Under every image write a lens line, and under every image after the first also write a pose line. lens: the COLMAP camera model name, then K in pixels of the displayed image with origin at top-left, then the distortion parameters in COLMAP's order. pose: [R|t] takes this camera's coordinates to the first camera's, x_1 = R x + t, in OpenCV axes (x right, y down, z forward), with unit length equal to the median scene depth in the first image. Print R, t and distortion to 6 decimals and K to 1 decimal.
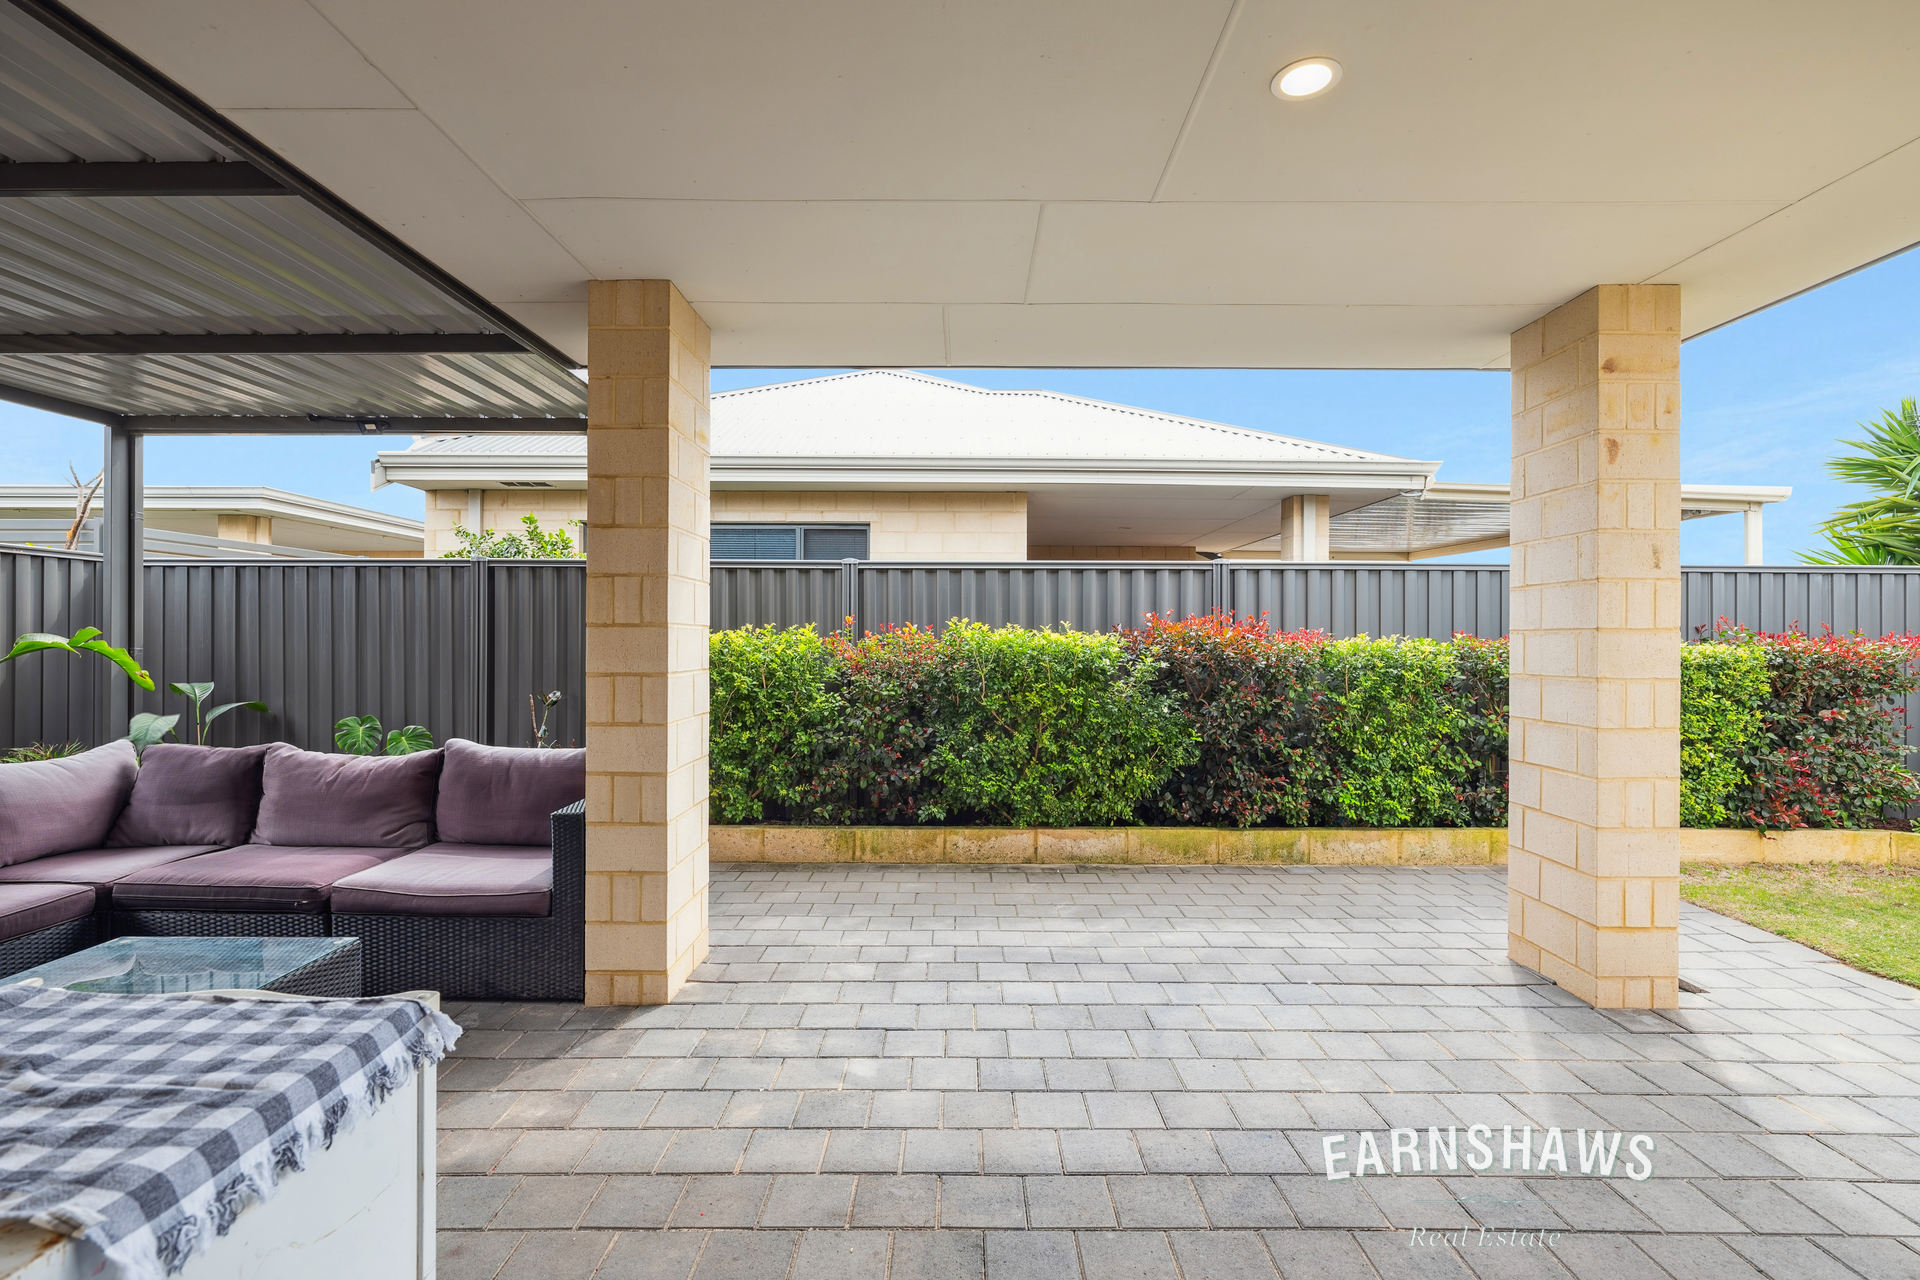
lens RADIAL K [[867.2, 0, 960.0], [0, 867.2, 640.0], [0, 0, 1]] dist [-0.003017, 0.000289]
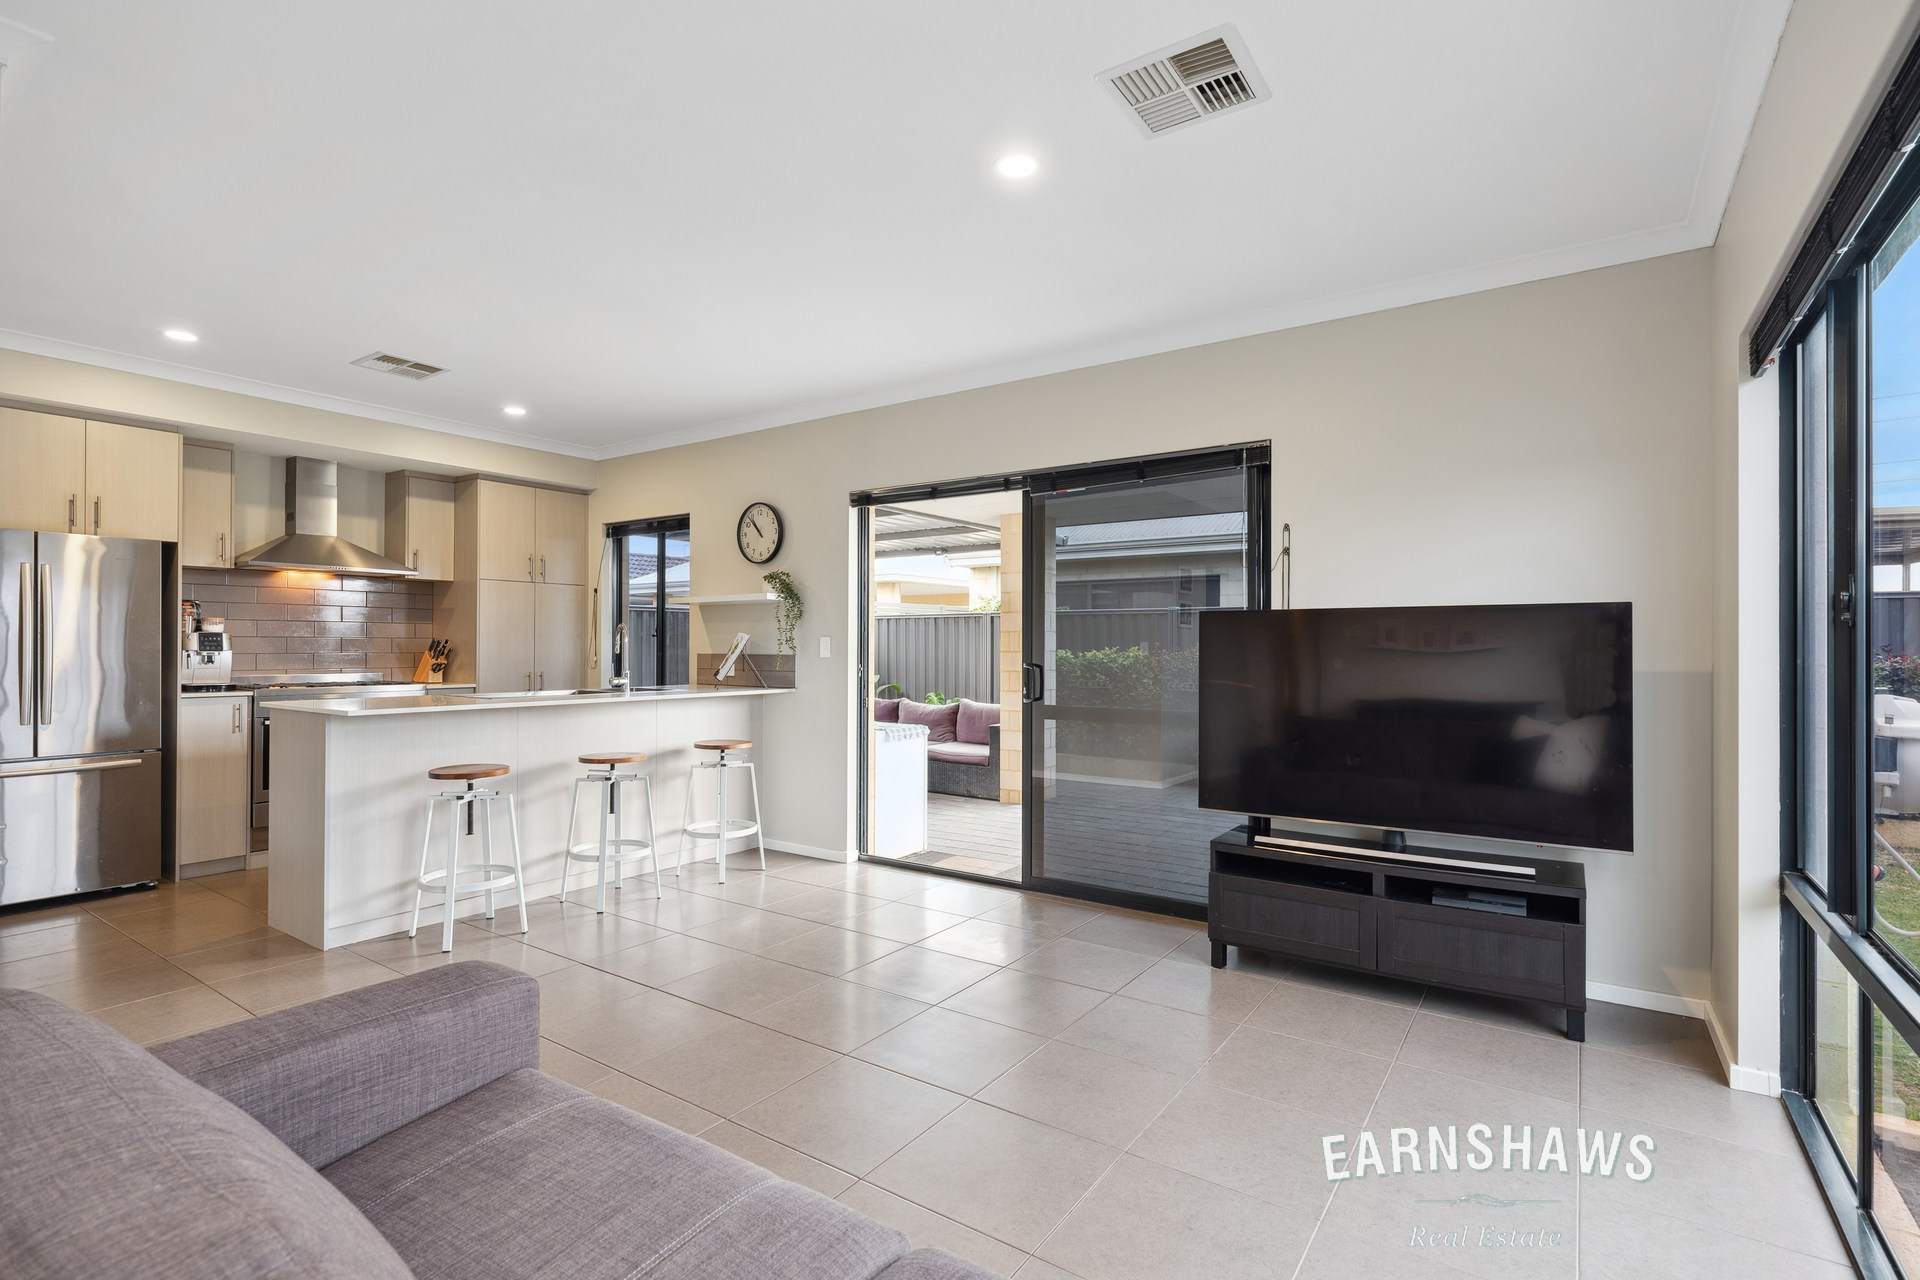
lens RADIAL K [[900.3, 0, 960.0], [0, 900.3, 640.0], [0, 0, 1]] dist [-0.001773, -0.000376]
pose [[0.822693, -0.005931, -0.568455, 0.594992], [0.001701, 0.999967, -0.007971, -0.018823], [0.568484, 0.005591, 0.822675, -0.756326]]
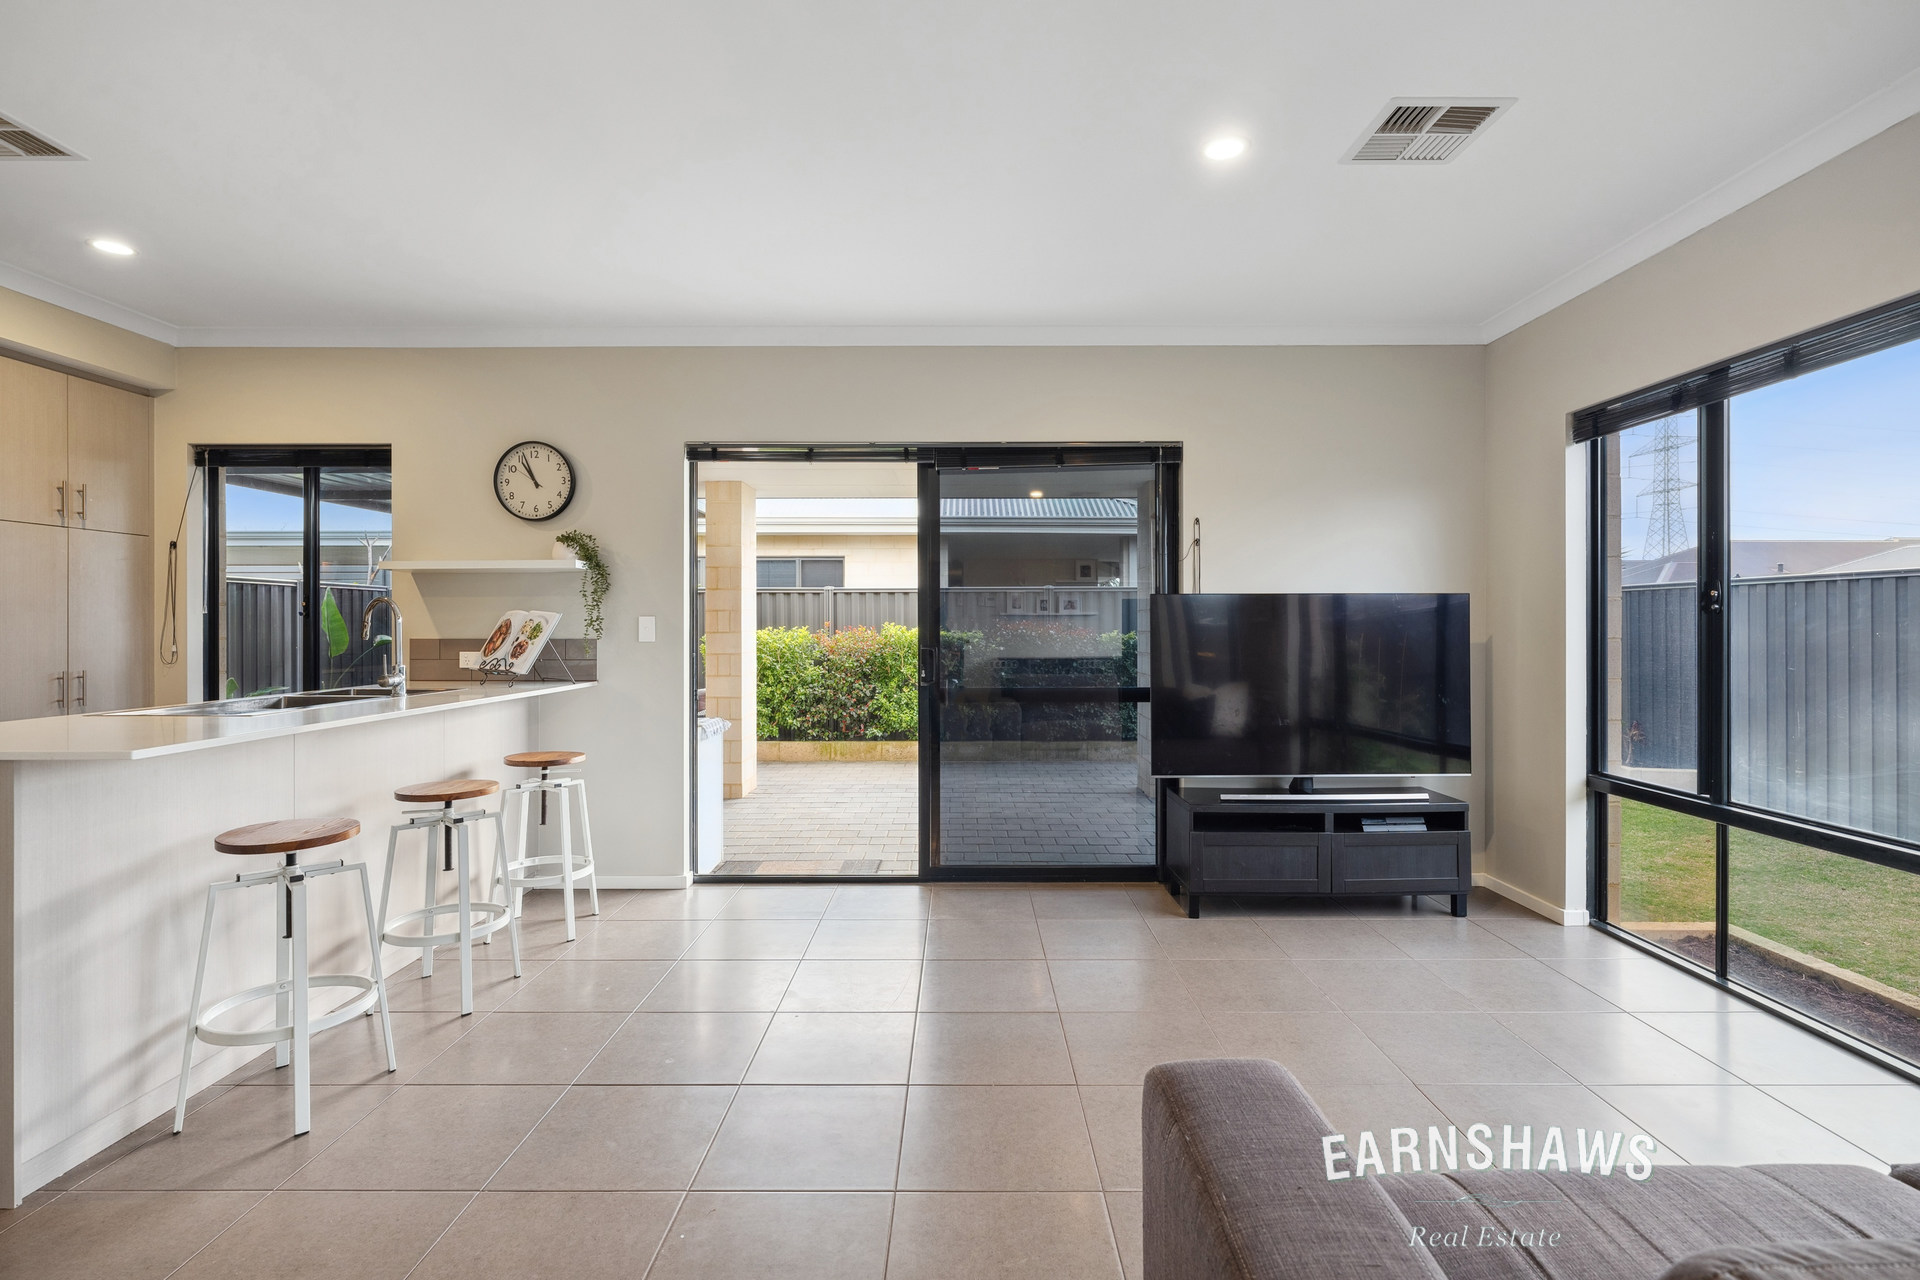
lens RADIAL K [[894.2, 0, 961.0], [0, 894.2, 625.4], [0, 0, 1]] dist [-0.003477, 0.000211]
pose [[0.999982, -0.005566, -0.002161, 0.151313], [0.005570, 0.999983, 0.001842, -0.022485], [0.002151, -0.001854, 0.999996, -0.832935]]
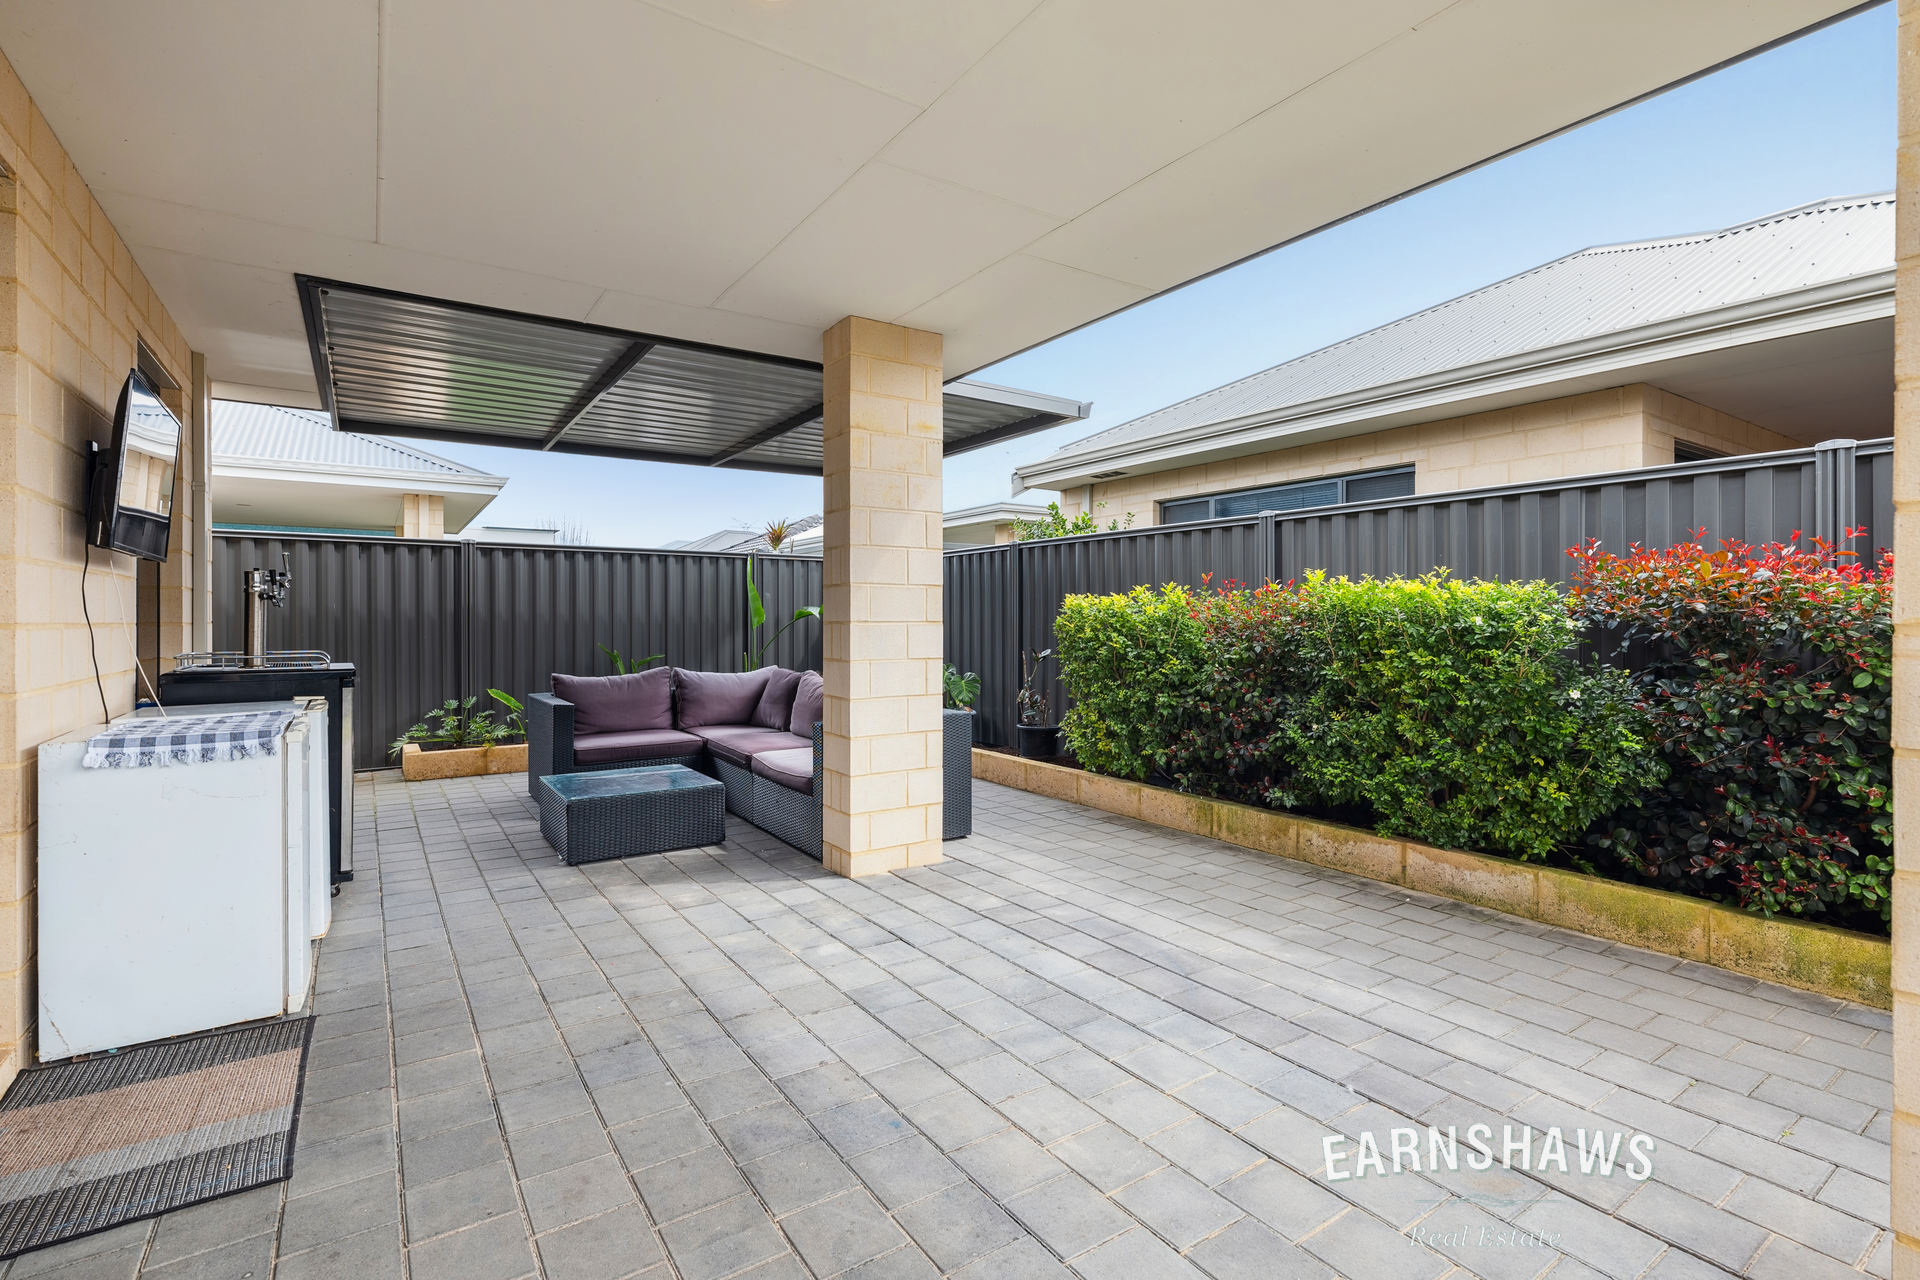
lens RADIAL K [[880.1, 0, 957.4], [0, 880.1, 634.4], [0, 0, 1]] dist [-0.005389, -0.000235]
pose [[0.561347, 0.008453, -0.827537, 0.508888], [0.002501, 0.999926, 0.011911, 0.026283], [0.827577, -0.008756, 0.561284, 0.247160]]
